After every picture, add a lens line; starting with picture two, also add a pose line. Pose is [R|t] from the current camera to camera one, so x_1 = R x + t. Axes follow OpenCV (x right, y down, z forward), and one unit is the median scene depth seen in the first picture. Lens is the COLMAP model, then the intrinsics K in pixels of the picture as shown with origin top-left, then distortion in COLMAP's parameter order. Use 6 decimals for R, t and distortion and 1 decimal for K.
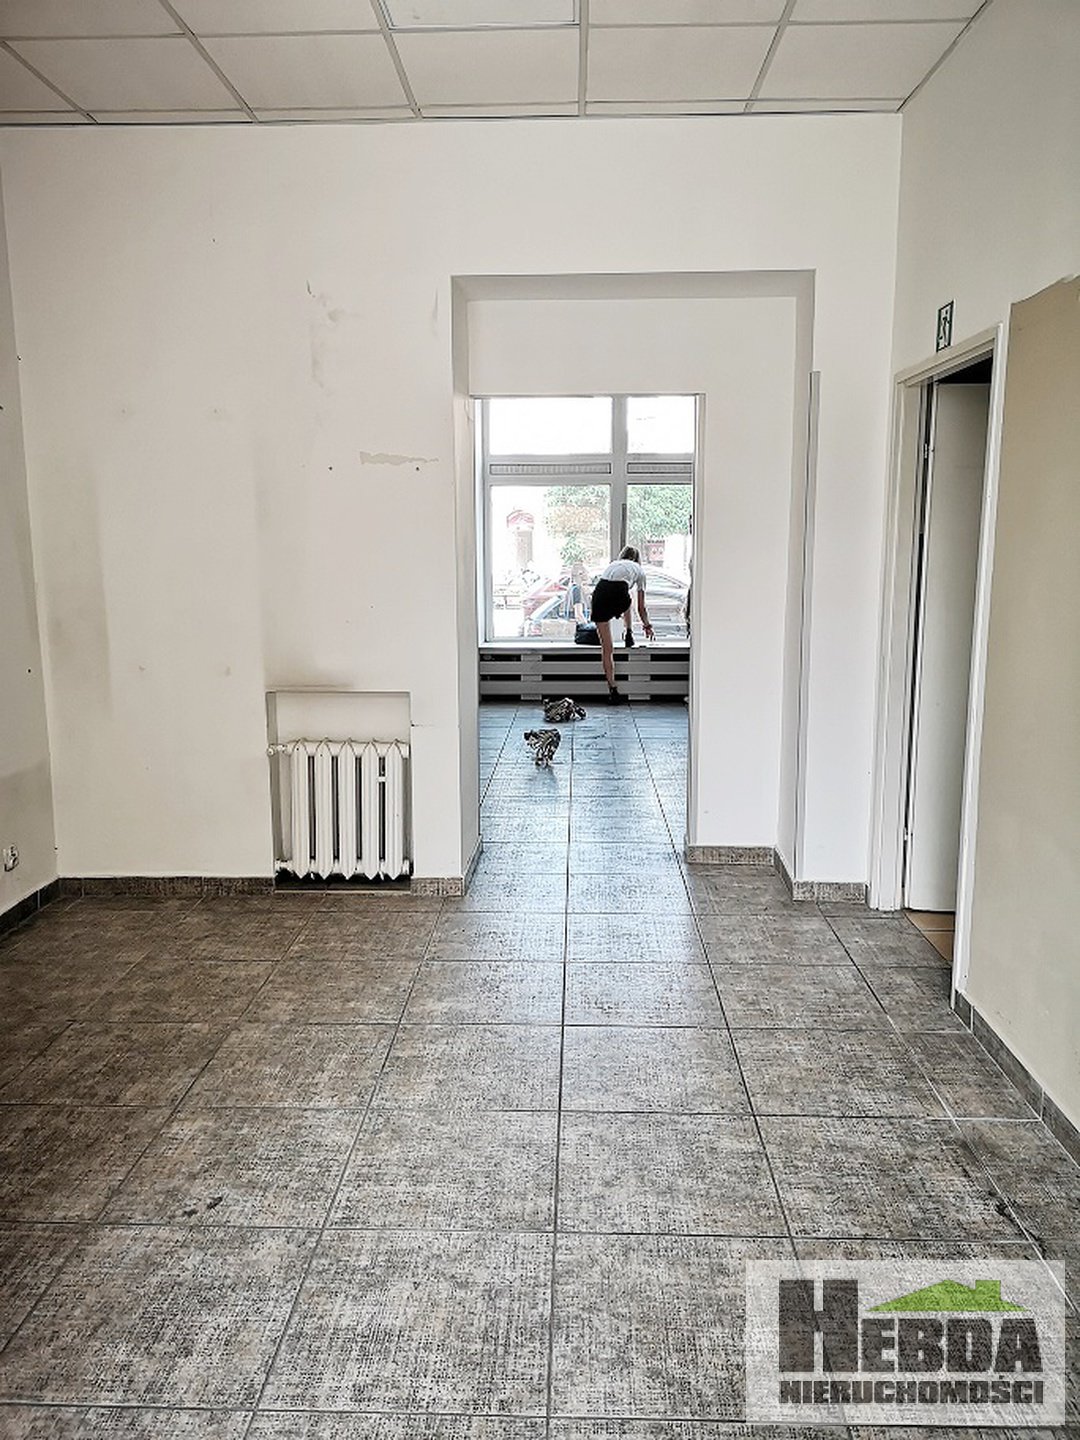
lens RADIAL K [[1106.7, 0, 537.0], [0, 1106.7, 715.0], [0, 0, 1]] dist [0.059815, -0.049719]
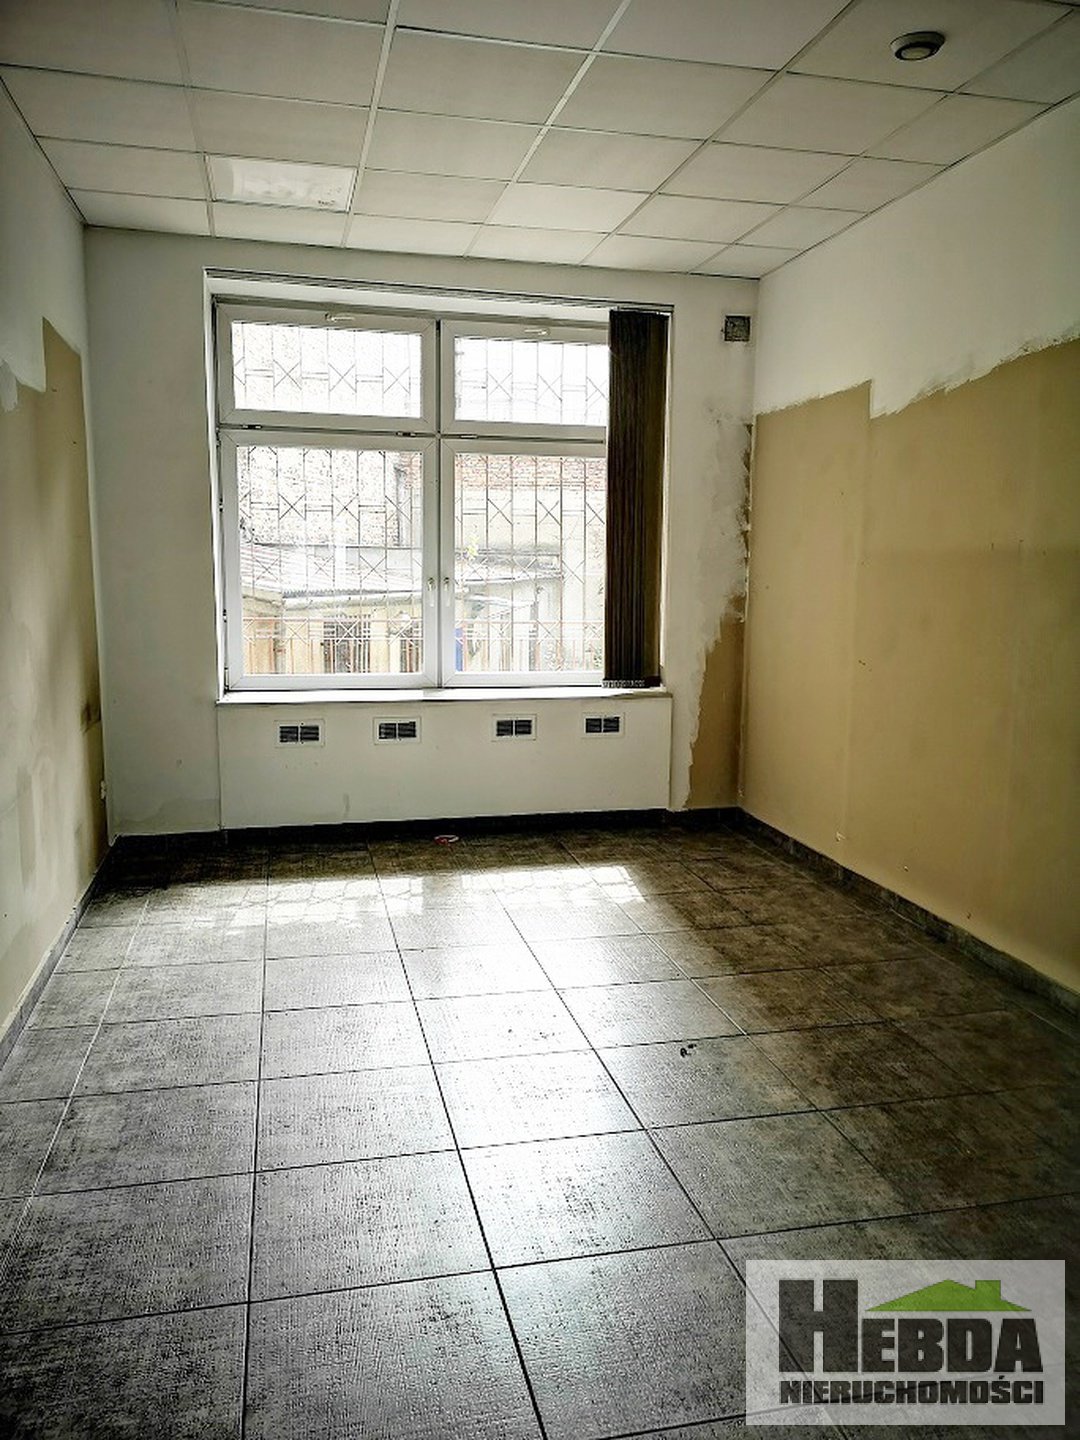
lens RADIAL K [[1106.7, 0, 541.3], [0, 1106.7, 721.2], [0, 0, 1]] dist [0.059815, -0.049719]
pose [[-0.964472, 0.035284, -0.261819, 0.193074], [-0.044311, 0.955397, 0.291982, -0.297231], [0.260443, 0.293210, -0.919890, 1.818818]]
